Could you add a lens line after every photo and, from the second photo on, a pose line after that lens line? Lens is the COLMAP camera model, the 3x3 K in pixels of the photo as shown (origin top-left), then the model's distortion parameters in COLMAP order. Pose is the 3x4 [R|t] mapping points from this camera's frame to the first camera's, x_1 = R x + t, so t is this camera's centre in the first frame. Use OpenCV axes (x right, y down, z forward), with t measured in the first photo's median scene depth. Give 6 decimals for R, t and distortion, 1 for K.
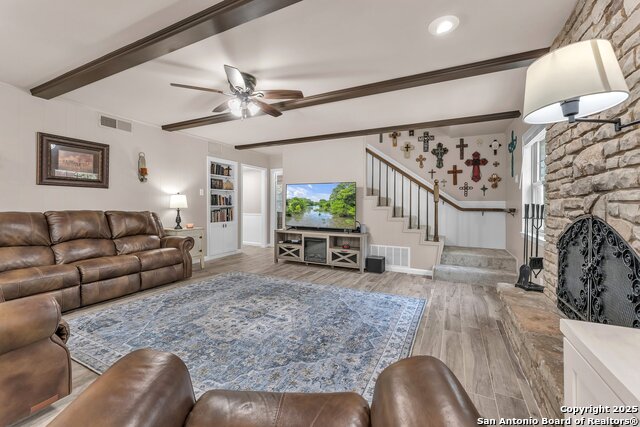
lens RADIAL K [[265.3, 0, 320.3], [0, 265.3, 204.7], [0, 0, 1]] dist [0.003177, -0.000041]
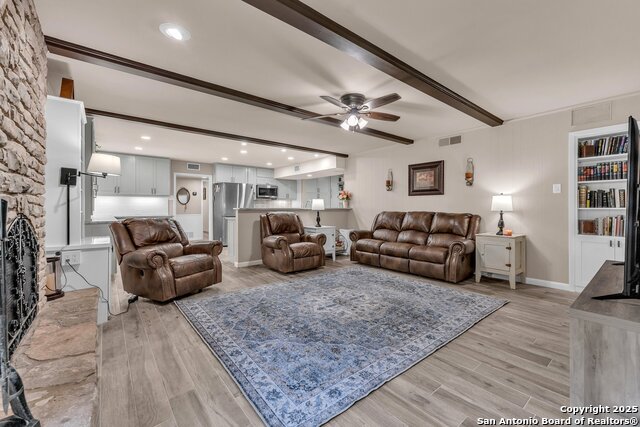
lens RADIAL K [[265.3, 0, 322.8], [0, 265.3, 210.0], [0, 0, 1]] dist [0.003177, -0.000041]
pose [[-0.403794, 0.003722, -0.914842, 0.827834], [0.002166, 0.999993, 0.003112, 0.010000], [0.914847, -0.000724, -0.403800, 1.366515]]
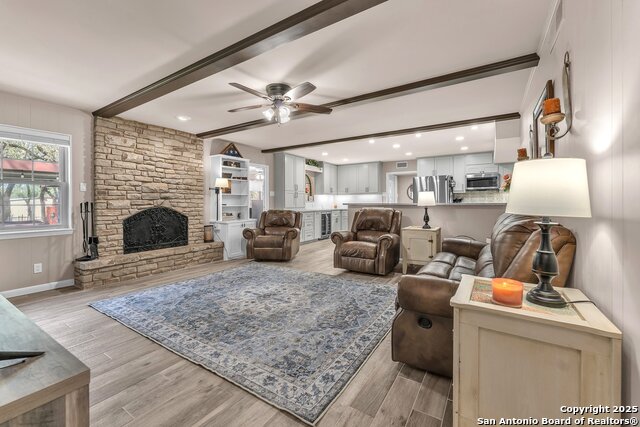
lens RADIAL K [[265.3, 0, 325.0], [0, 265.3, 204.0], [0, 0, 1]] dist [0.003177, -0.000041]
pose [[-0.996088, -0.000487, 0.088364, -0.589248], [-0.000306, 0.999998, 0.002066, 0.000904], [-0.088365, 0.002031, -0.996086, 2.110274]]
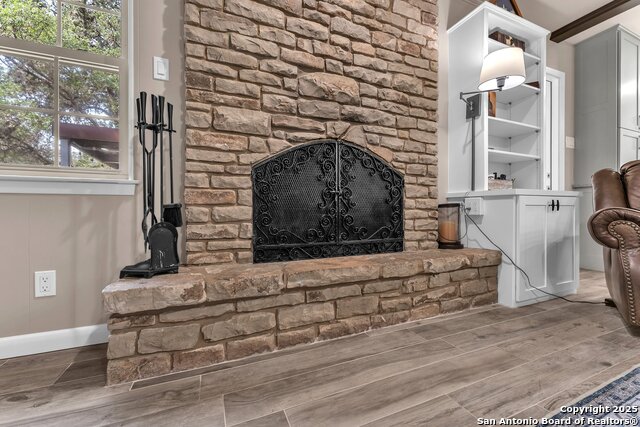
lens RADIAL K [[254.8, 0, 322.8], [0, 254.8, 214.6], [0, 0, 1]] dist [-0.001434, -0.000054]
pose [[-0.762306, -0.003605, 0.647207, 0.231126], [0.000430, 0.999981, 0.006077, 0.185739], [-0.647217, 0.004910, -0.762290, 1.028487]]
